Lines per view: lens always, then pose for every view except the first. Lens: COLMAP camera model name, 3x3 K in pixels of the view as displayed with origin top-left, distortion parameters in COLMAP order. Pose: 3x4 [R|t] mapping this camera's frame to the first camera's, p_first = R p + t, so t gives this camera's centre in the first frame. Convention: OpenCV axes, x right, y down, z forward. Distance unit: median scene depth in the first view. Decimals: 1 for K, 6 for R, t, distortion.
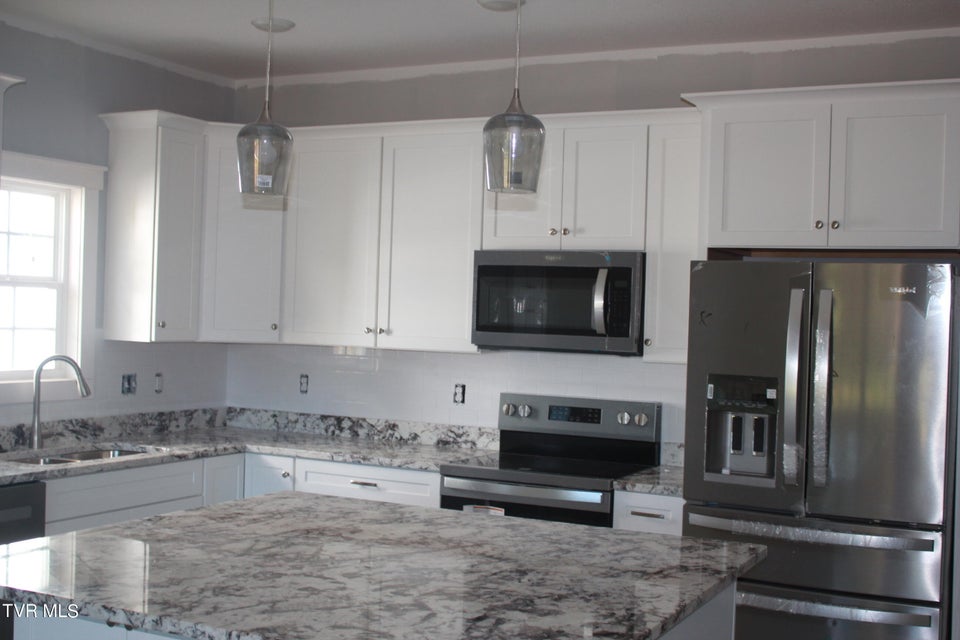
lens RADIAL K [[1193.6, 0, 480.0], [0, 1193.6, 320.0], [0, 0, 1]] dist [-0.065228, 0.010571]
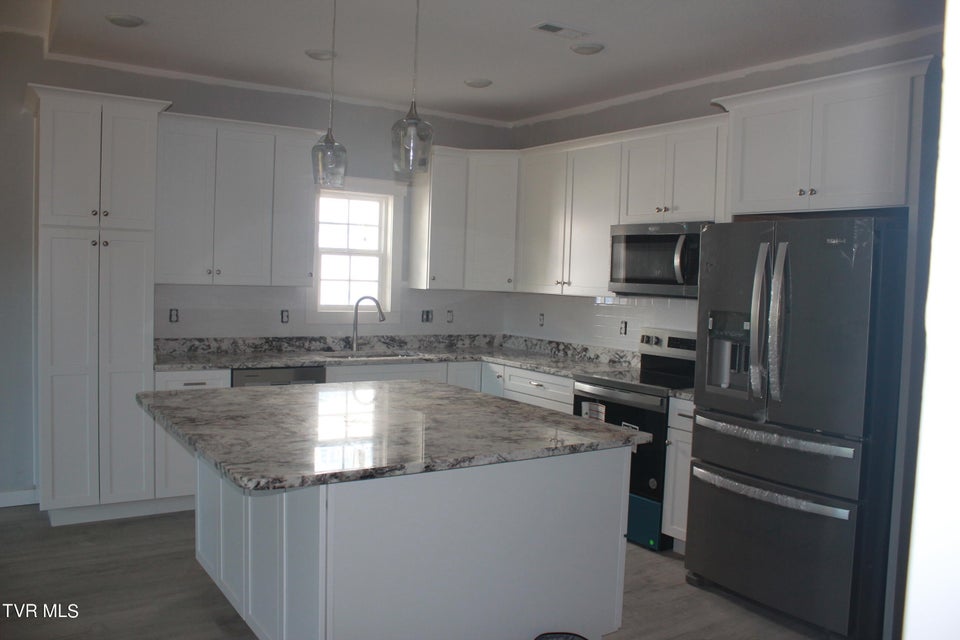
lens RADIAL K [[790.9, 0, 480.0], [0, 790.9, 320.0], [0, 0, 1]] dist [-0.154493, 0.131934]
pose [[0.873547, 0.024685, -0.486114, 0.307804], [-0.009344, 0.999380, 0.033957, 0.023219], [0.486651, -0.025121, 0.873235, 0.100467]]
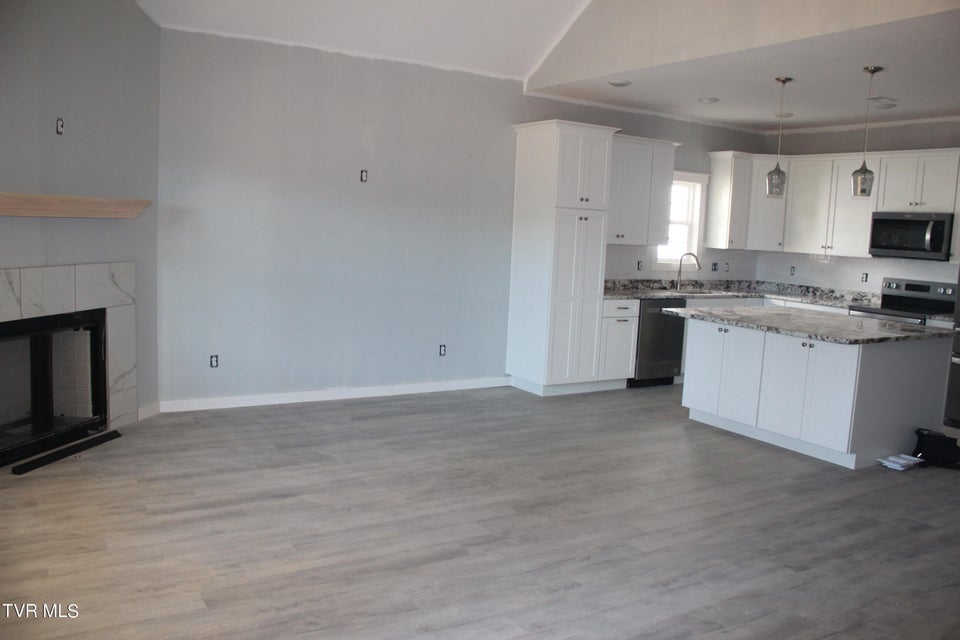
lens RADIAL K [[790.9, 0, 480.0], [0, 790.9, 320.0], [0, 0, 1]] dist [-0.154493, 0.131934]
pose [[0.854138, 0.069836, -0.515336, 0.116050], [-0.020937, 0.994757, 0.100105, 0.014495], [0.519625, -0.074714, 0.851121, -0.595392]]
